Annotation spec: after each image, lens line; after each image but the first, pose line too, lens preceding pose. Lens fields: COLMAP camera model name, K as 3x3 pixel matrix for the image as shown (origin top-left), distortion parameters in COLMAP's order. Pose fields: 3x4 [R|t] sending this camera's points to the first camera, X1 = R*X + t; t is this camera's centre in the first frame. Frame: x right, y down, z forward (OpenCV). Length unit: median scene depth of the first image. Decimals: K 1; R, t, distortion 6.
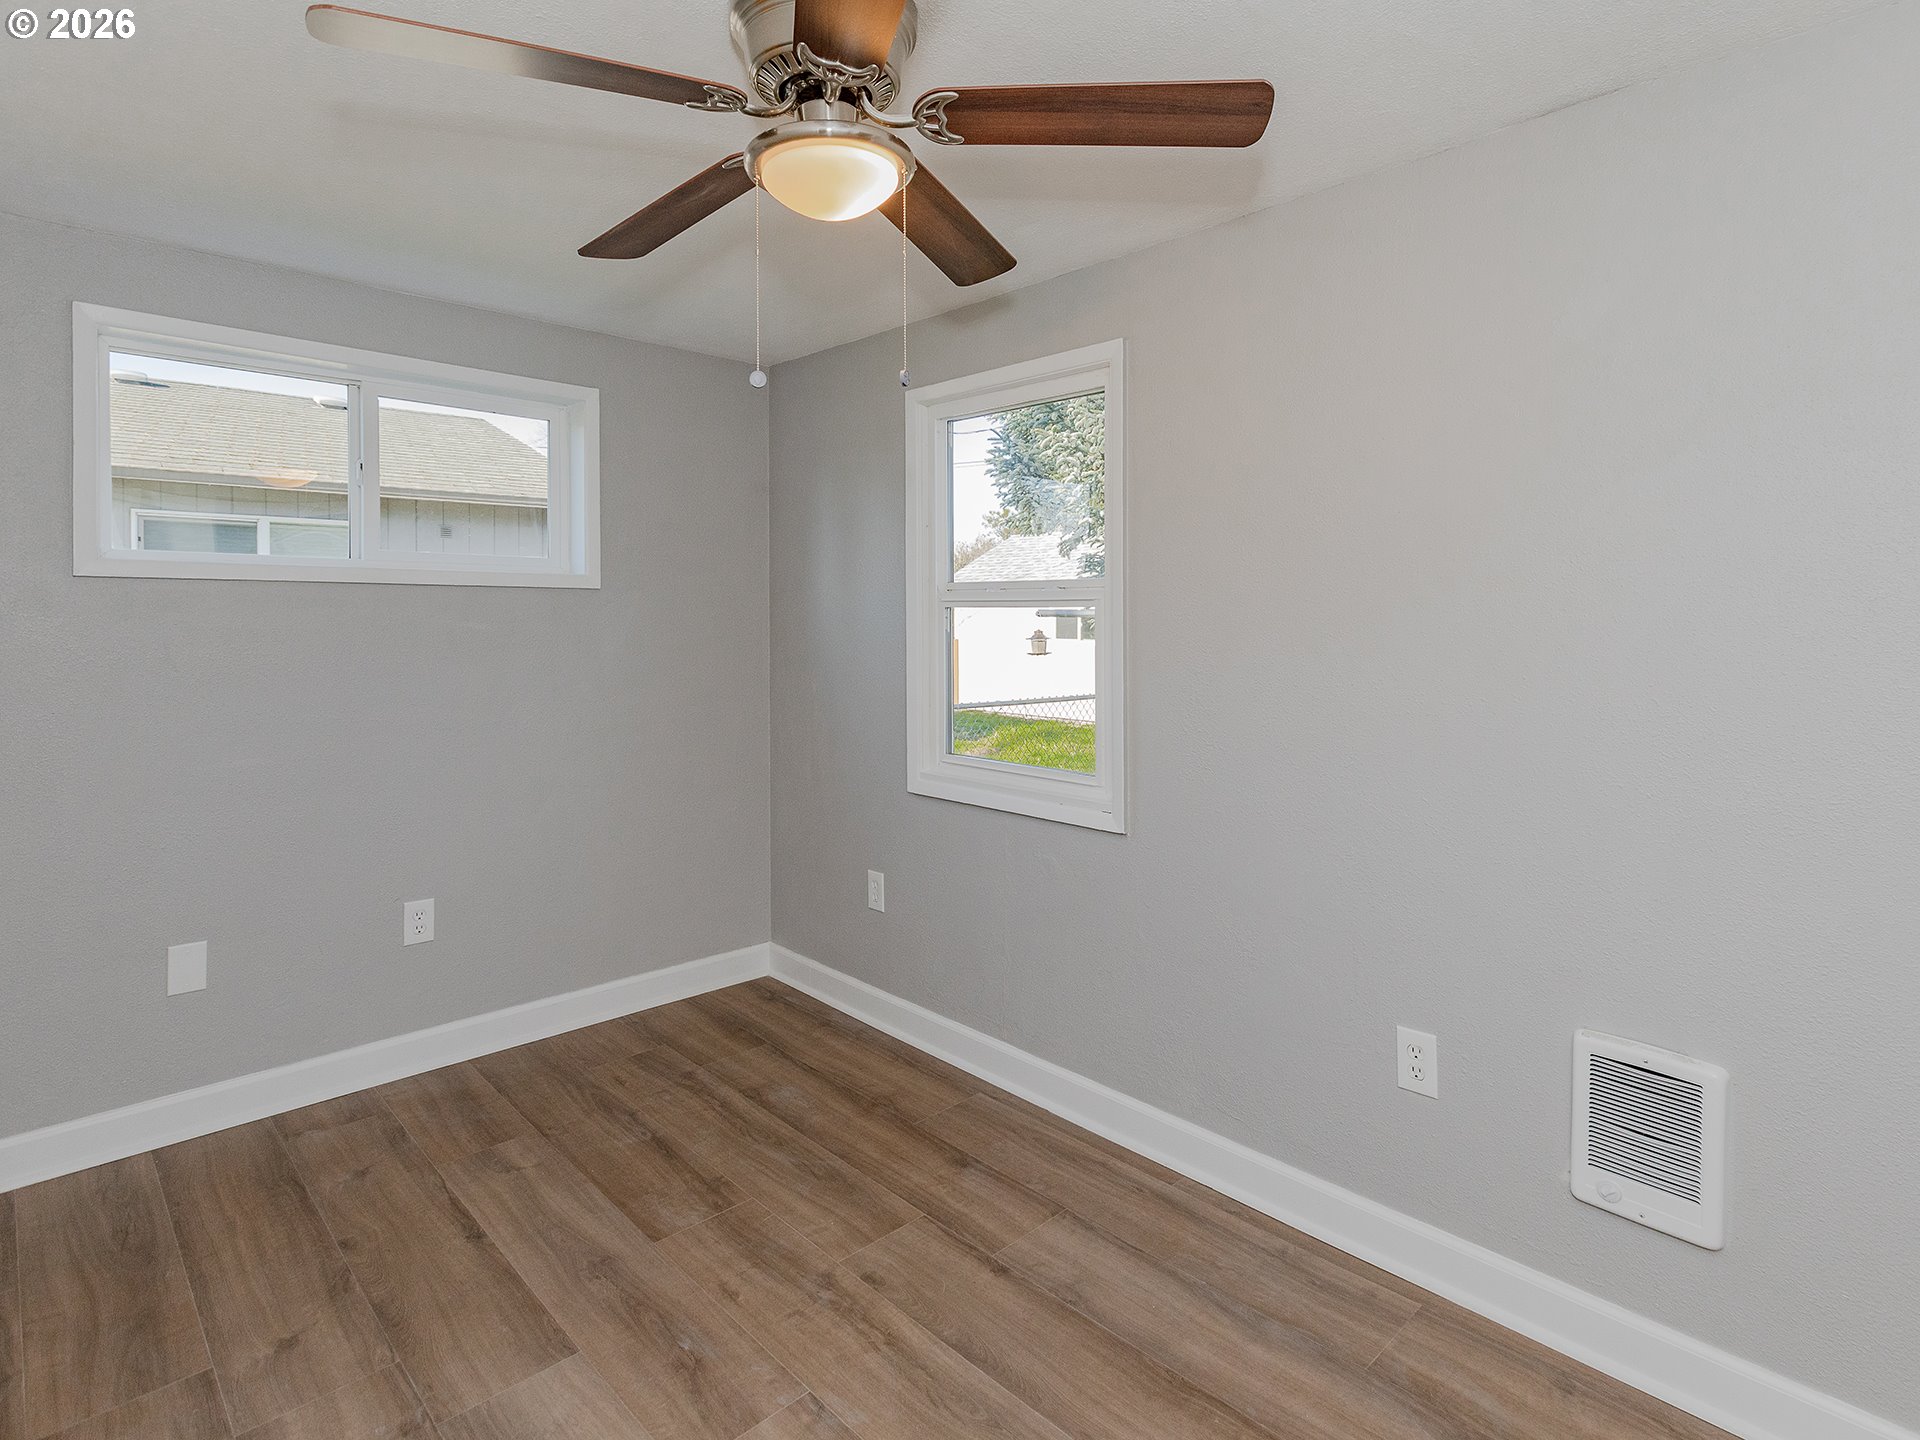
lens RADIAL K [[1018.5, 0, 975.5], [0, 1018.5, 717.0], [0, 0, 1]] dist [-0.000526, 0.000906]
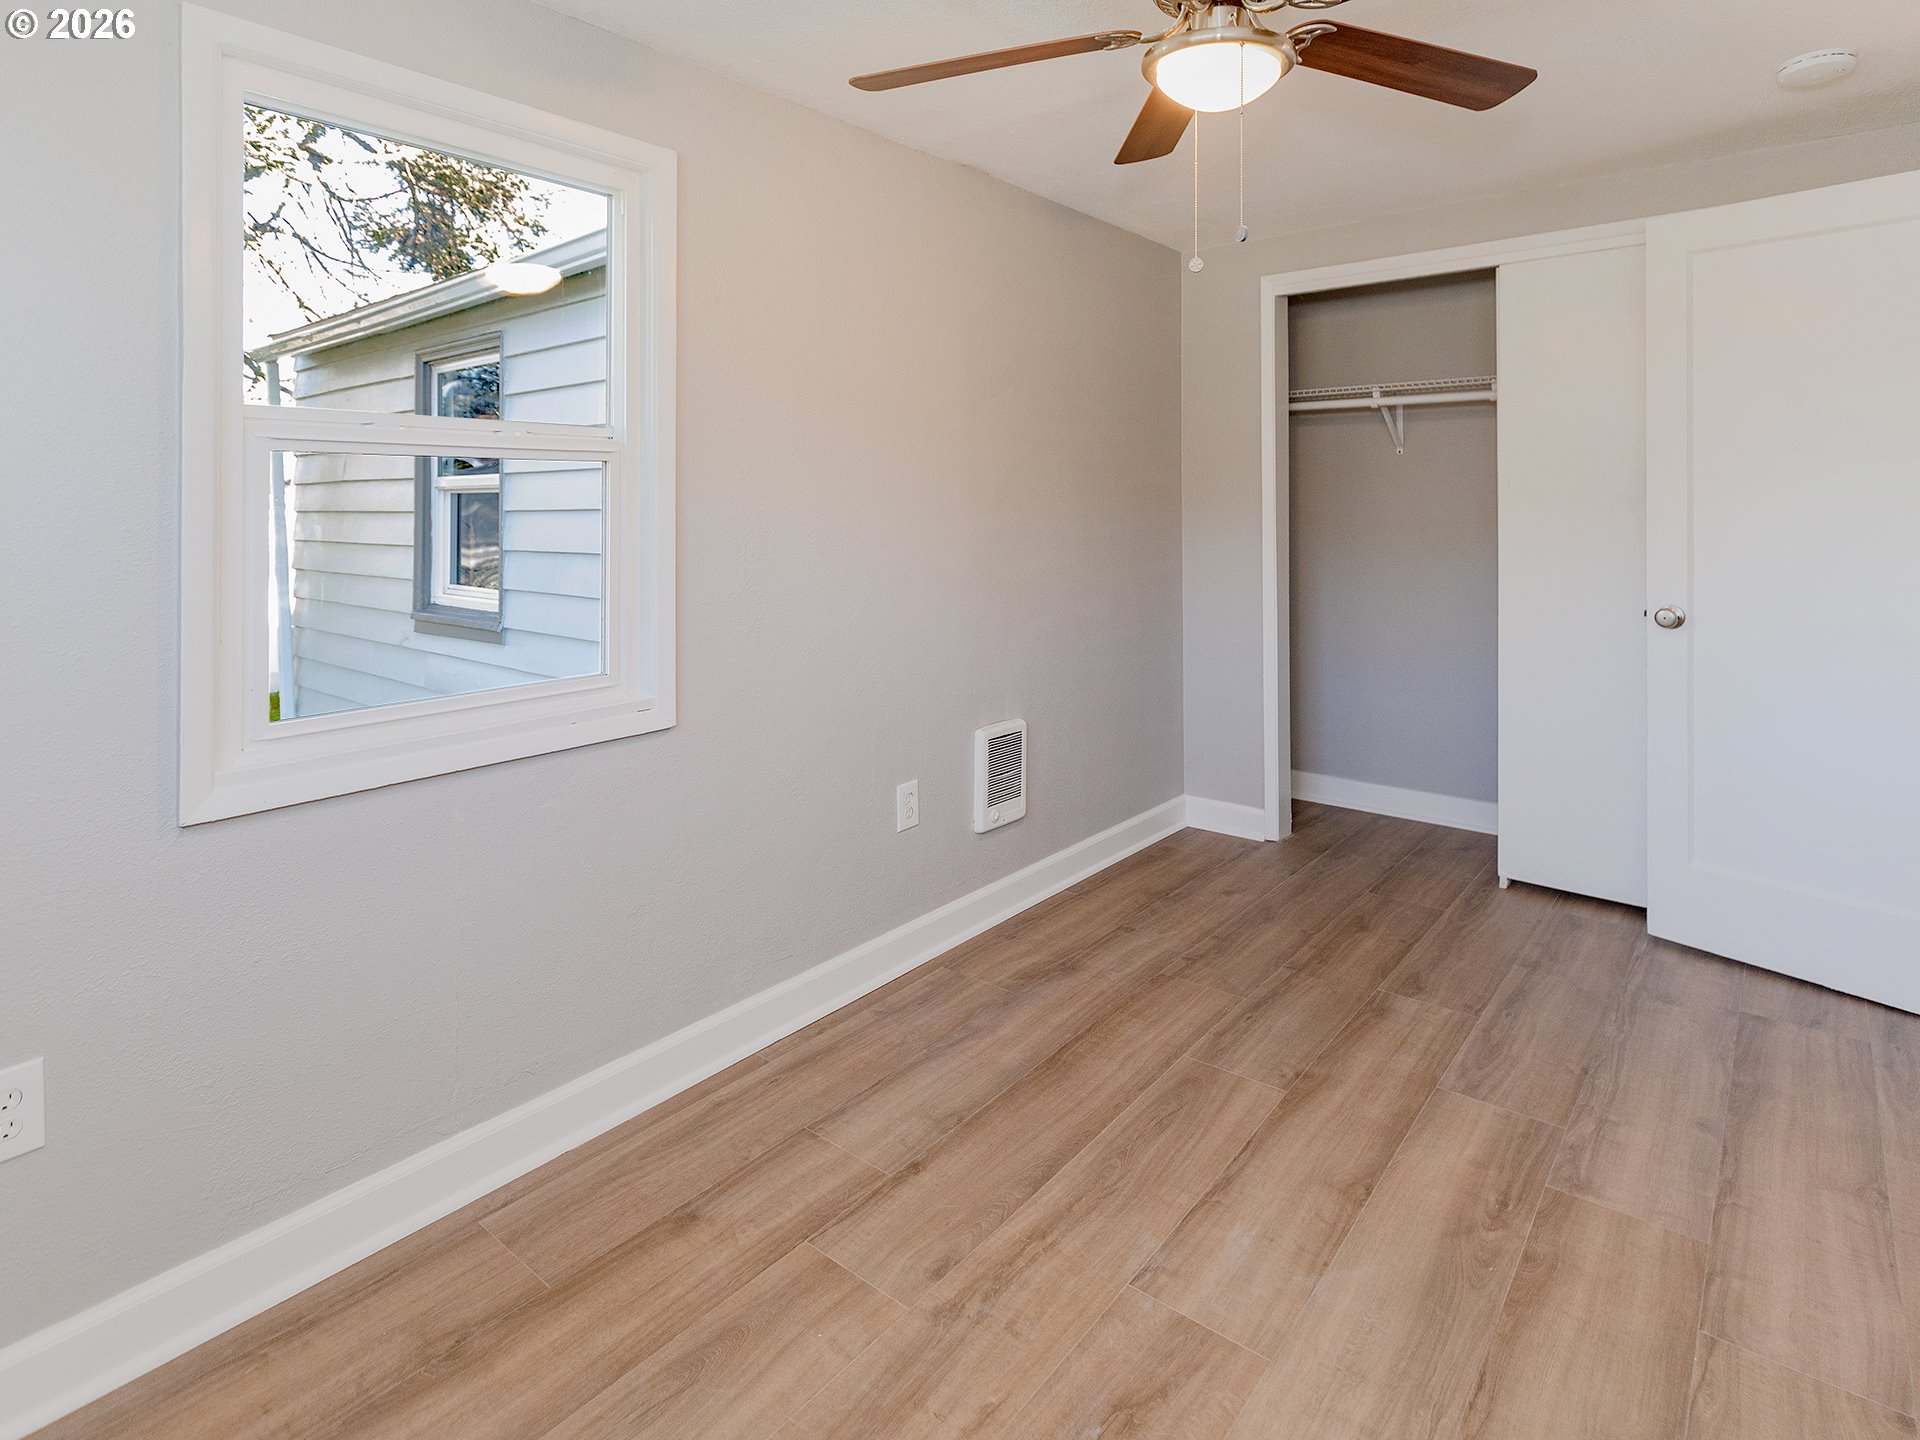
lens RADIAL K [[1018.5, 0, 975.7], [0, 1018.5, 721.2], [0, 0, 1]] dist [-0.000526, 0.000906]
pose [[-0.133773, -0.209582, 0.968597, -0.784640], [0.107033, 0.968609, 0.224367, -0.053455], [-0.985215, 0.133686, -0.107141, 0.974208]]
